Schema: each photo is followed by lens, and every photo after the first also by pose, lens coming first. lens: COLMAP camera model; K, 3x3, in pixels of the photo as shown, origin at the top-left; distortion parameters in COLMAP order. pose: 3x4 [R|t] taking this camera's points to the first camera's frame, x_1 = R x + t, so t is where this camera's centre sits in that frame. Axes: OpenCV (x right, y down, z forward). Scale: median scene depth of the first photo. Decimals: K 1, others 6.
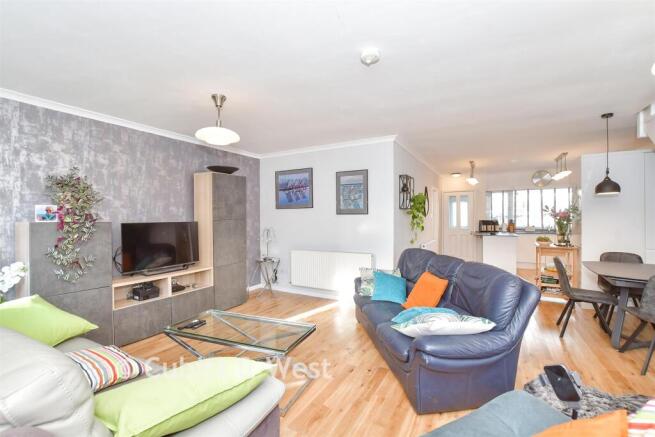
lens RADIAL K [[284.2, 0, 327.5], [0, 284.2, 218.5], [0, 0, 1]] dist [-0.001423, -0.000198]
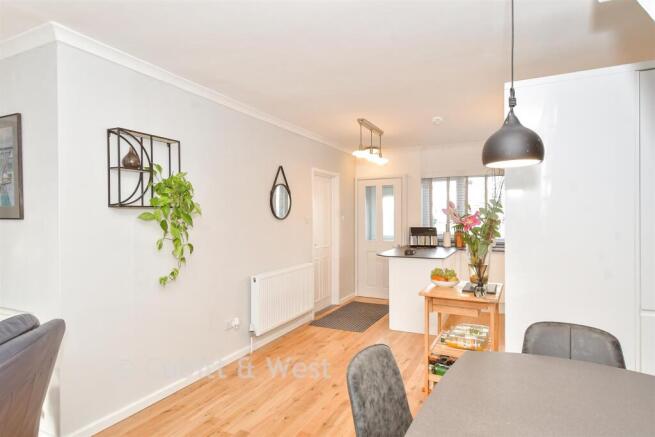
lens RADIAL K [[355.9, 0, 327.5], [0, 355.9, 218.5], [0, 0, 1]] dist [0.004126, 0.000585]
pose [[0.999139, 0.005810, 0.041068, 0.382305], [-0.005905, 0.999980, 0.002200, -0.013957], [-0.041055, -0.002441, 0.999154, 0.301719]]
